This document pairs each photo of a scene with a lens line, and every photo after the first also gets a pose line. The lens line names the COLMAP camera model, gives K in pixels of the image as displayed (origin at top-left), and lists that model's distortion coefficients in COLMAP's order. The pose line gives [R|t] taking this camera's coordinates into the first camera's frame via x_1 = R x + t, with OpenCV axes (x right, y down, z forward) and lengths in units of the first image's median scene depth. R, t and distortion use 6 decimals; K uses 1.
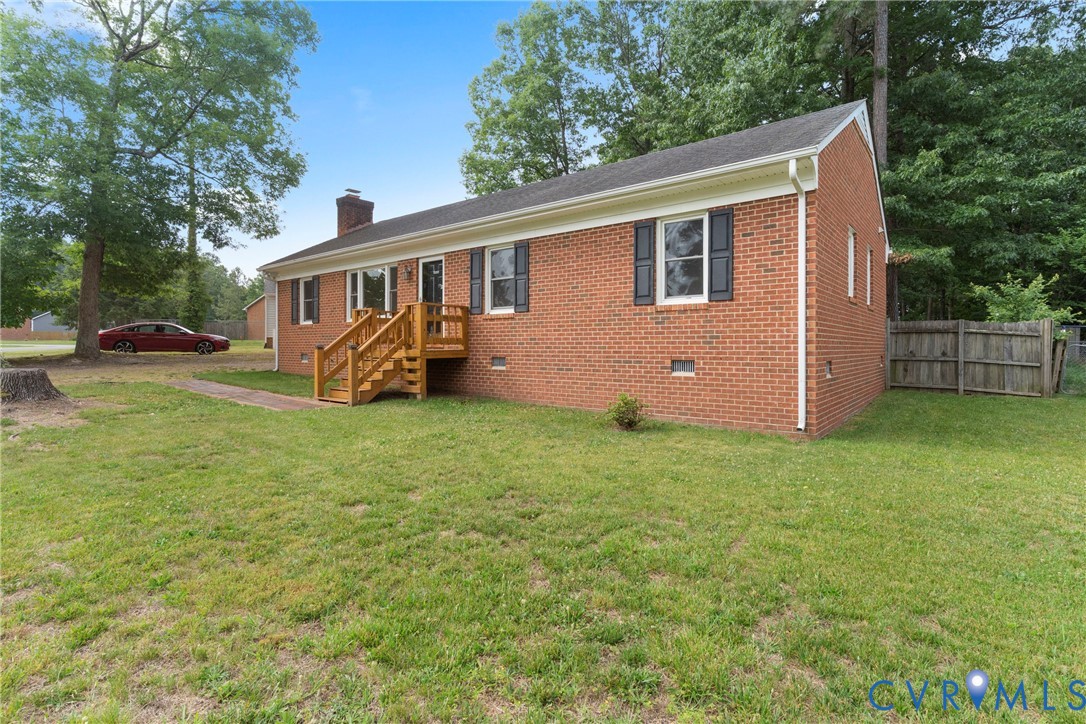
lens RADIAL K [[532.6, 0, 541.2], [0, 532.6, 357.1], [0, 0, 1]] dist [-0.003004, 0.000586]
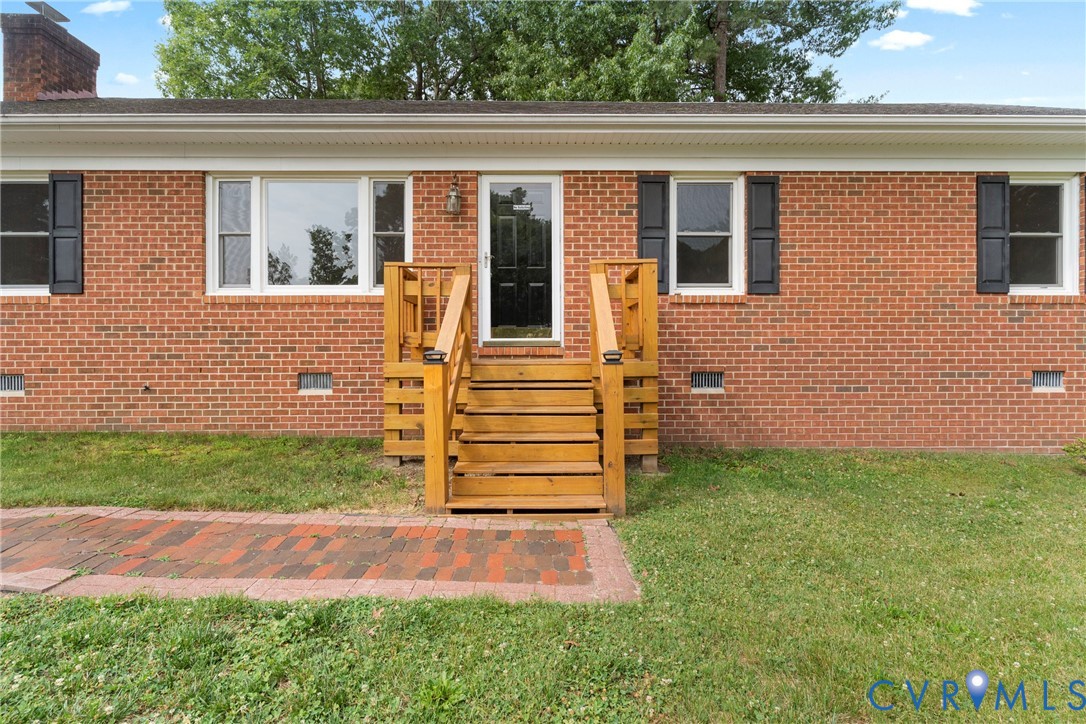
lens RADIAL K [[532.6, 0, 543.4], [0, 532.6, 351.0], [0, 0, 1]] dist [-0.003004, 0.000586]
pose [[0.770417, -0.011469, 0.637437, -0.683396], [0.013552, 0.999907, 0.001612, -0.029804], [-0.637397, 0.007397, 0.770500, 0.801059]]
